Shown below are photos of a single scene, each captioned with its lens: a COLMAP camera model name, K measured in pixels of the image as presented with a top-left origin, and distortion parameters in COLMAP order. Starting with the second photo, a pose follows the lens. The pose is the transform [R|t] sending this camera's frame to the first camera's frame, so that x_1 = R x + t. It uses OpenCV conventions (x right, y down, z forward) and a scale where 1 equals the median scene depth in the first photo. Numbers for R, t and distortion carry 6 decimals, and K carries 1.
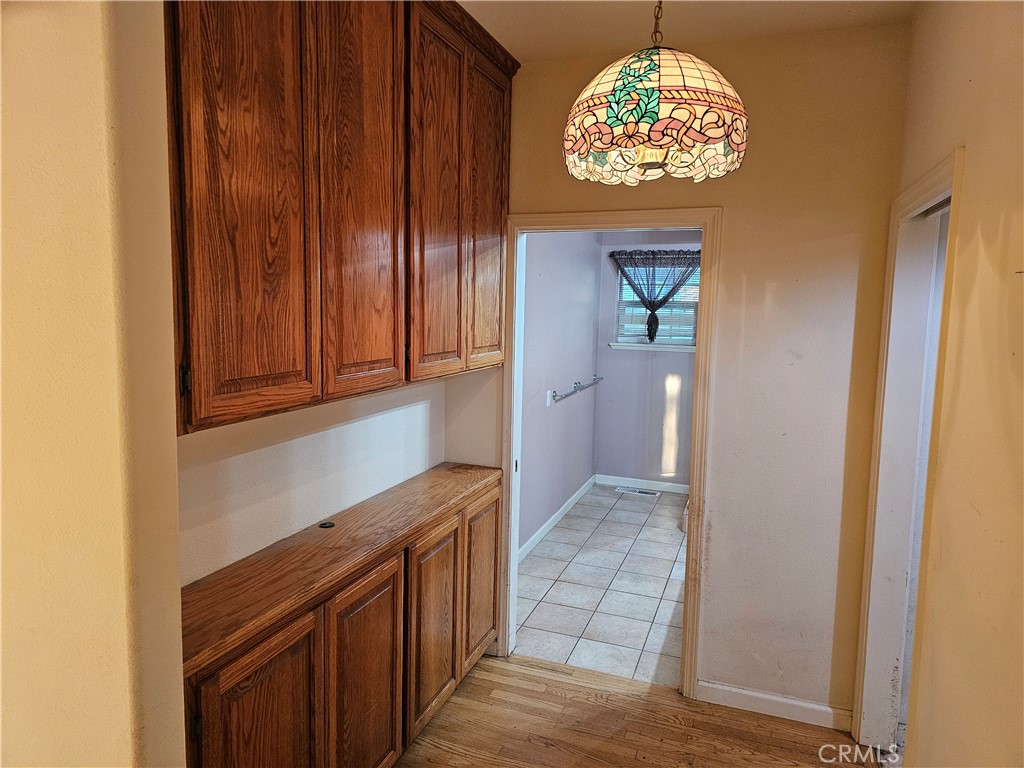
lens RADIAL K [[687.1, 0, 512.0], [0, 687.1, 384.0], [0, 0, 1]] dist [0.059539, -0.047048]
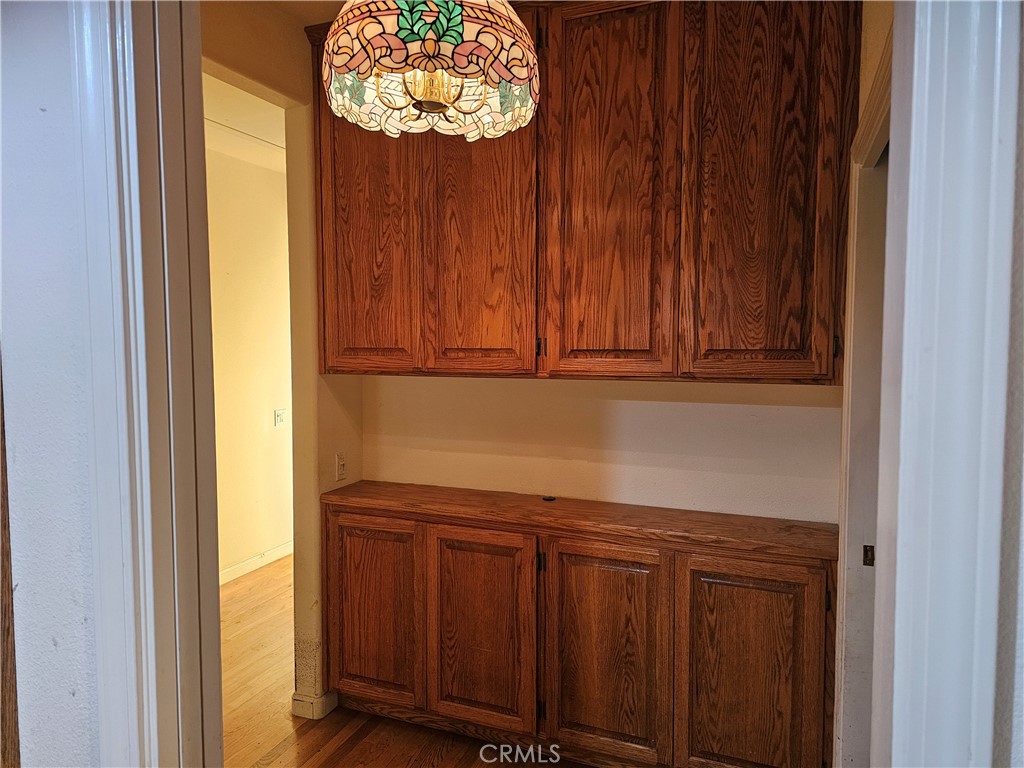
lens RADIAL K [[687.1, 0, 512.0], [0, 687.1, 384.0], [0, 0, 1]] dist [0.059539, -0.047048]
pose [[-0.034880, 0.059157, -0.997639, 1.173781], [-0.113009, 0.991610, 0.062751, -0.063696], [0.992982, 0.114931, -0.027902, 1.301535]]
